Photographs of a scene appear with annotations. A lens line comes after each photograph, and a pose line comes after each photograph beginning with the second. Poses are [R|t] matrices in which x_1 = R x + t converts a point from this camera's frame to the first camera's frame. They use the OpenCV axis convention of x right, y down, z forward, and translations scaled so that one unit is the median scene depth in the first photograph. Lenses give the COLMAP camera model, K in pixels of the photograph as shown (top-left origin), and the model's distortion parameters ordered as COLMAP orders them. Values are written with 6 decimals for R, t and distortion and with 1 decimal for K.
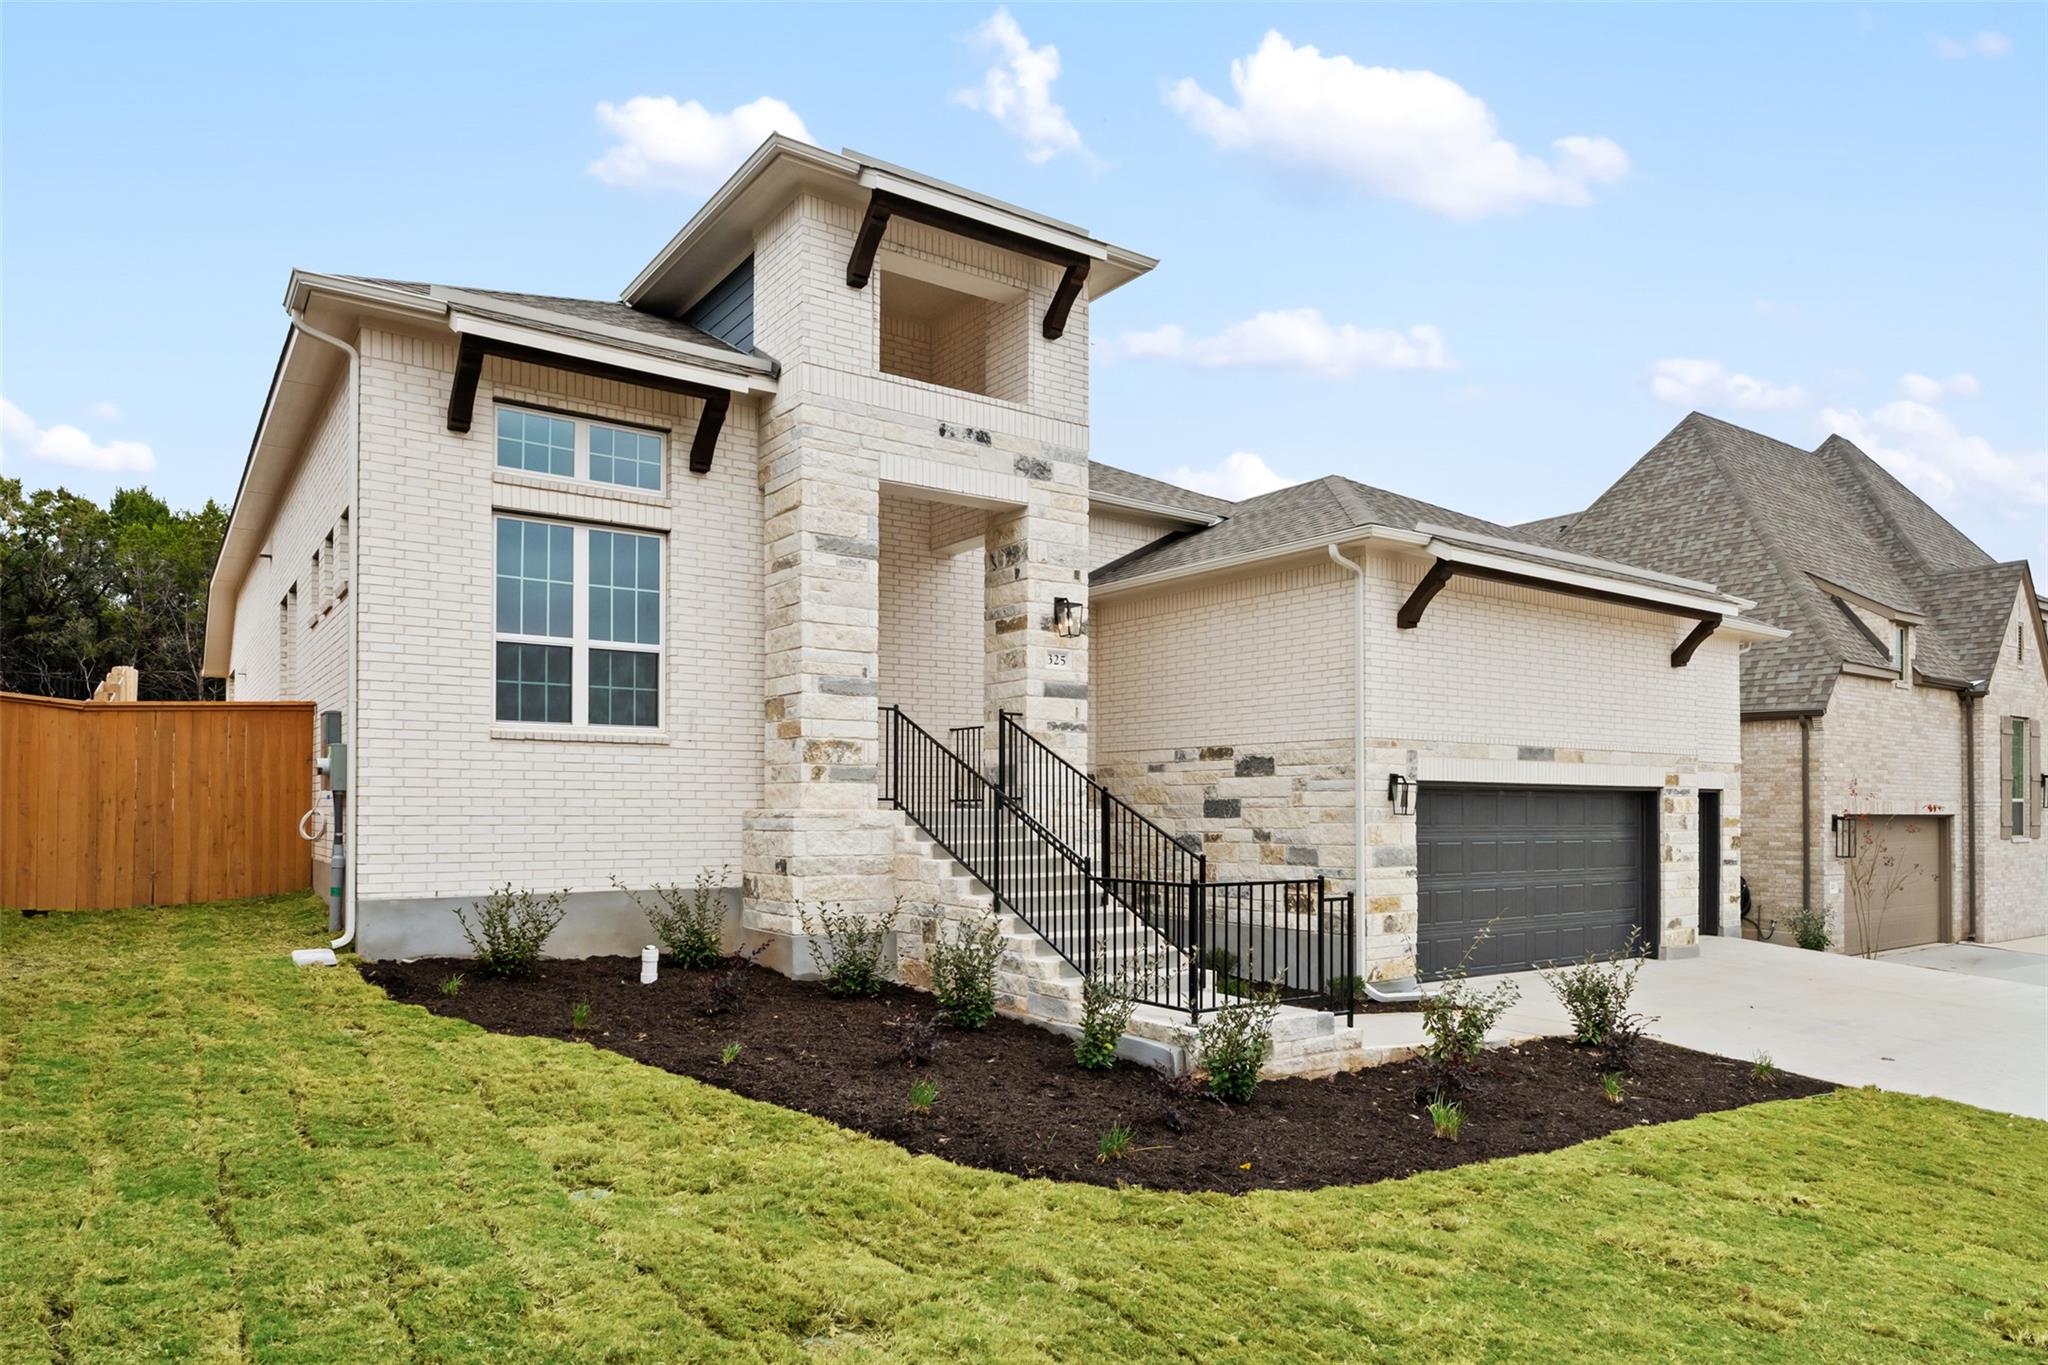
lens RADIAL K [[1269.1, 0, 1033.1], [0, 1269.1, 795.5], [0, 0, 1]] dist [0.002255, -0.000864]
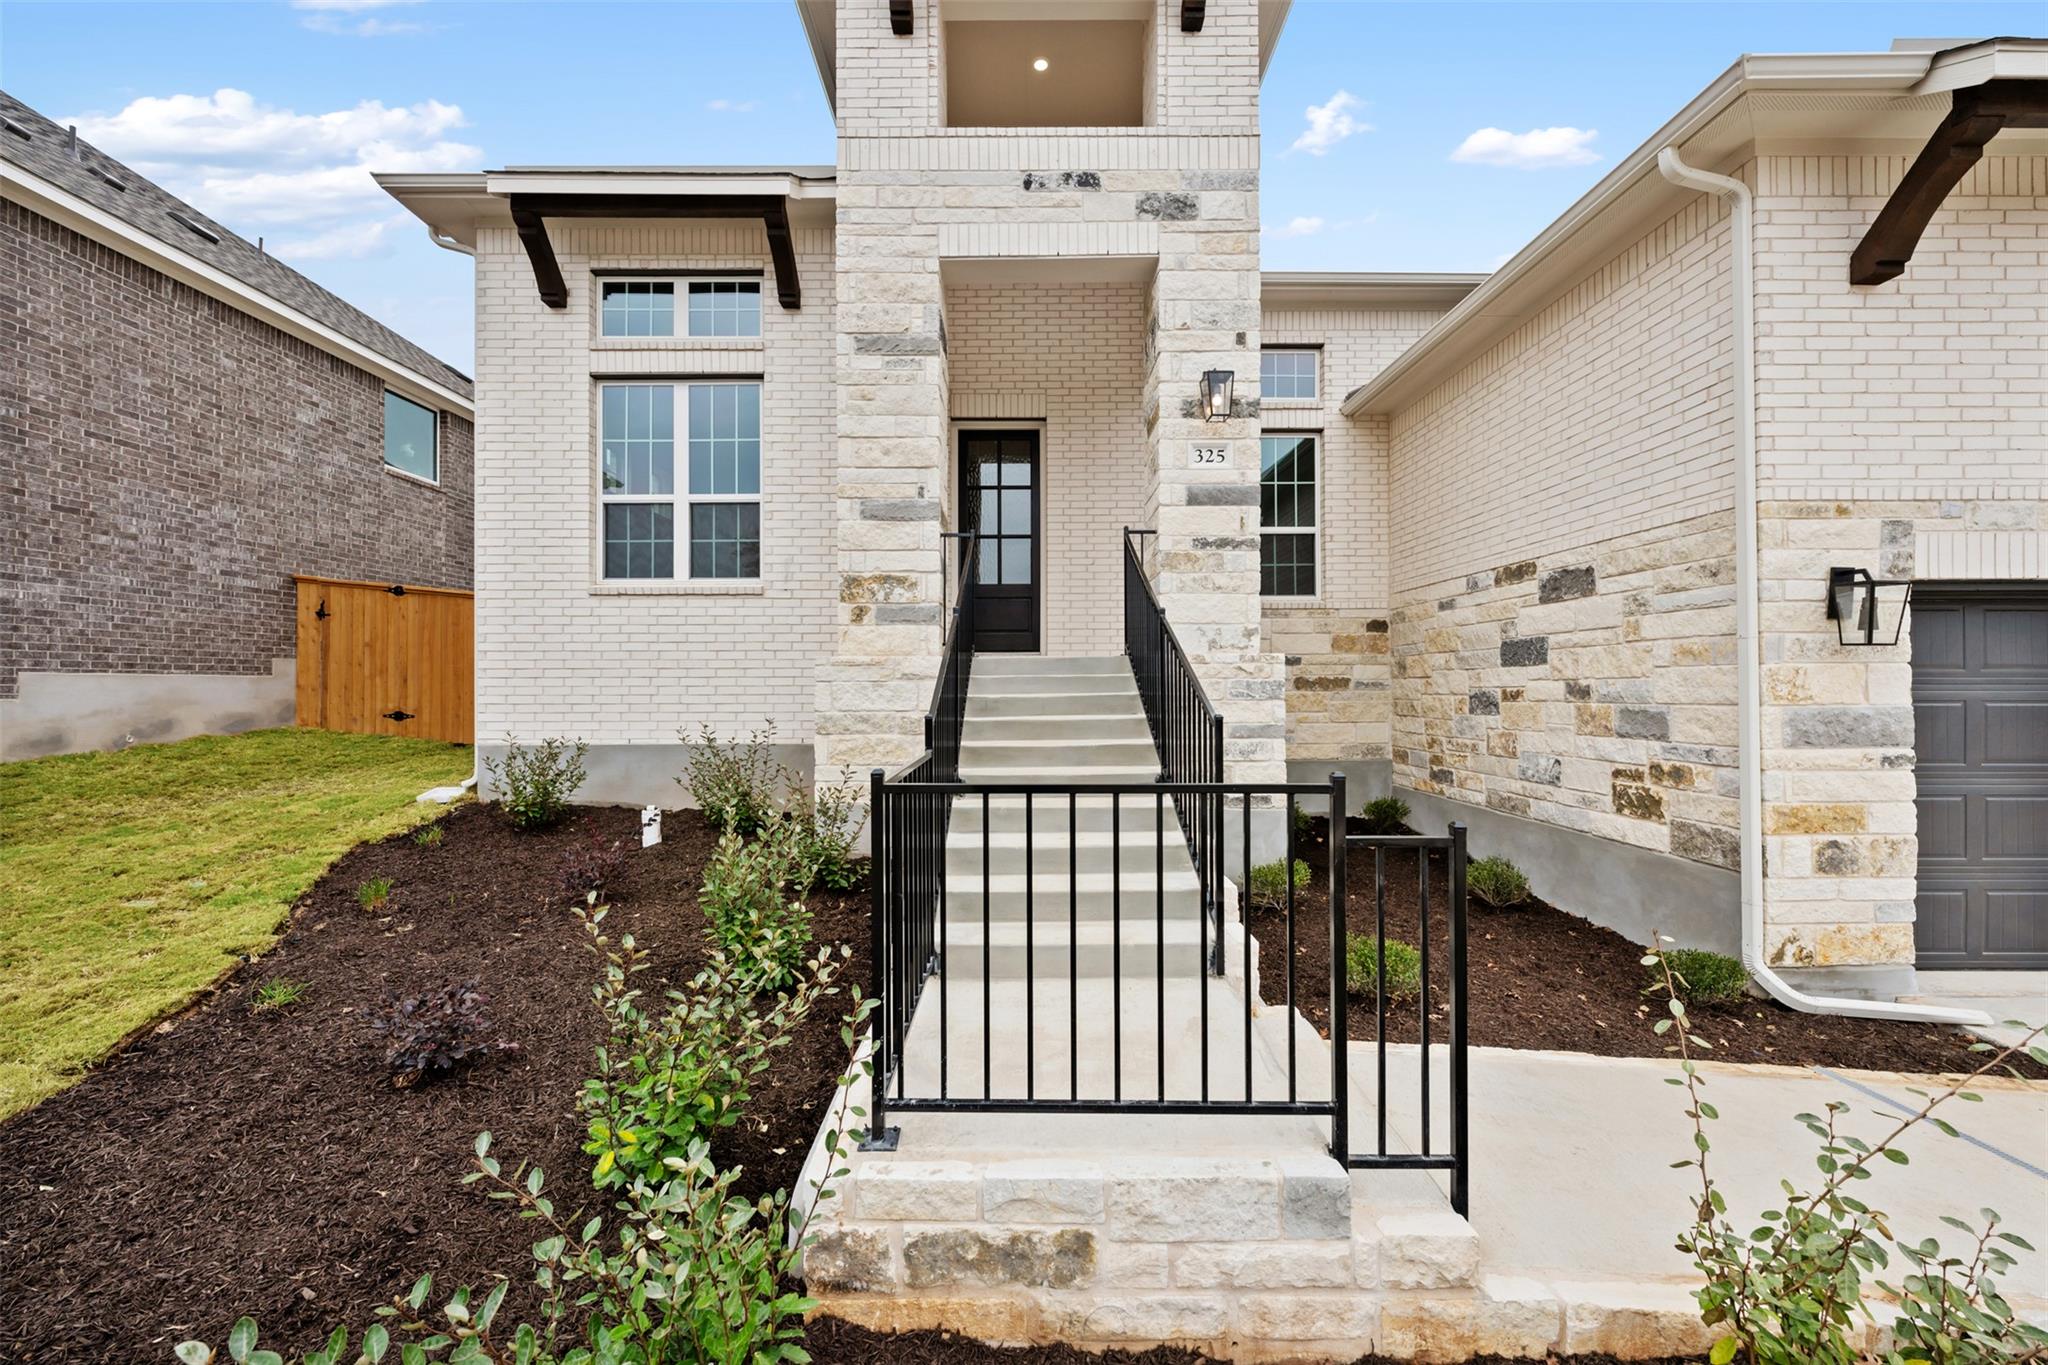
lens RADIAL K [[808.5, 0, 1029.6], [0, 808.5, 681.0], [0, 0, 1]] dist [-0.000347, 0.000060]
pose [[0.812855, -0.010574, -0.582370, 0.223259], [0.012525, 0.999921, -0.000674, 0.027109], [0.582331, -0.006746, 0.812924, 0.583993]]
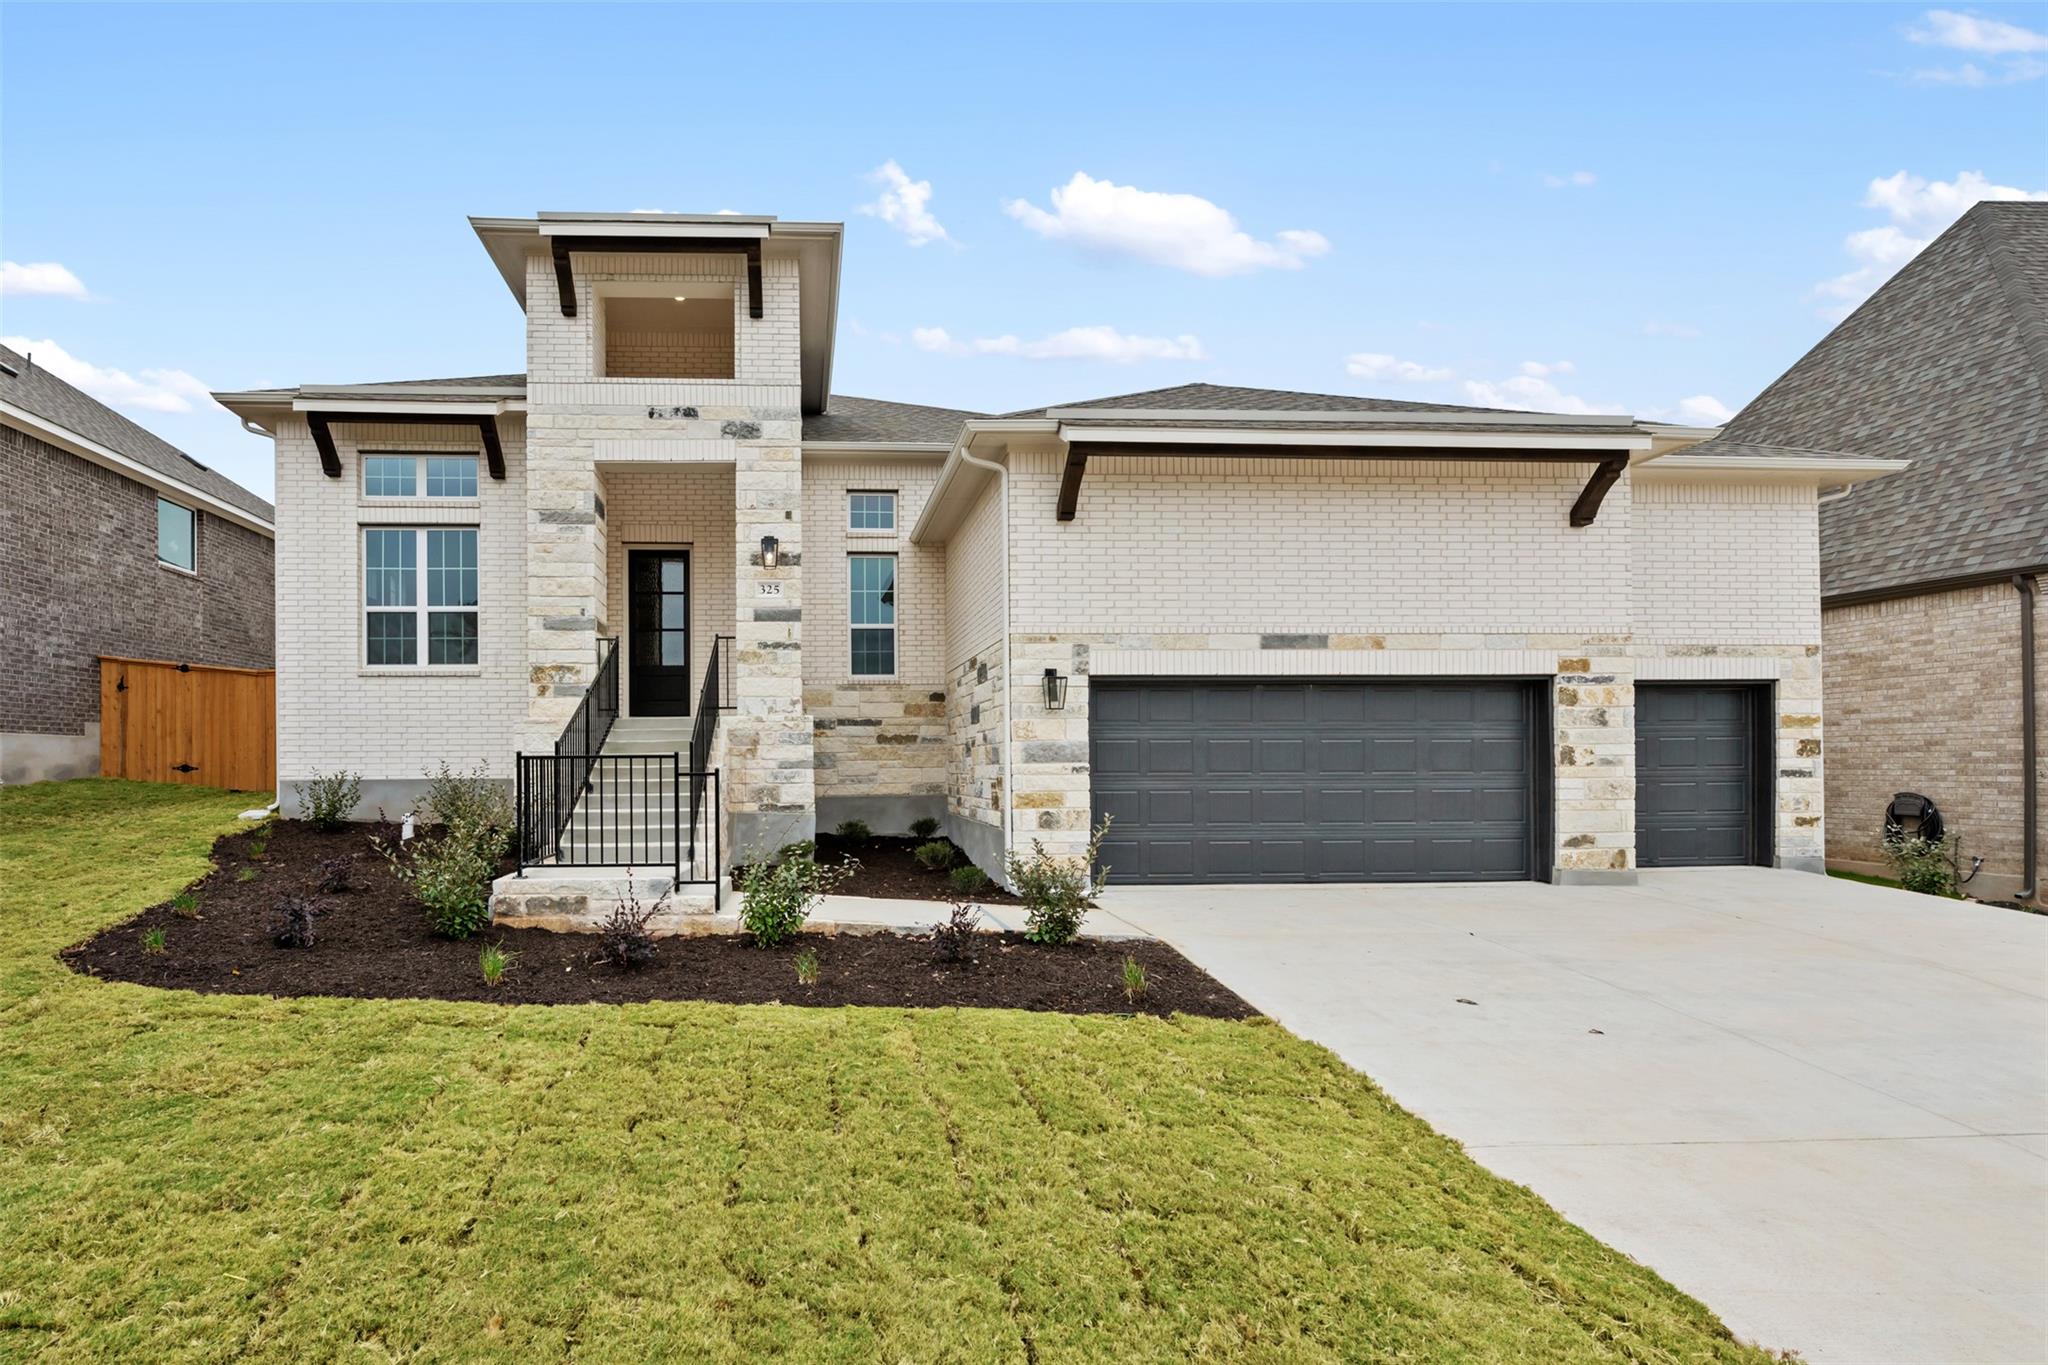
lens RADIAL K [[980.4, 0, 857.3], [0, 980.4, 763.3], [0, 0, 1]] dist [-0.000287, -0.000386]
pose [[0.838710, -0.010117, -0.544485, 0.619649], [0.015401, 0.999868, 0.005144, 0.054369], [0.544361, -0.012699, 0.838755, 0.297521]]
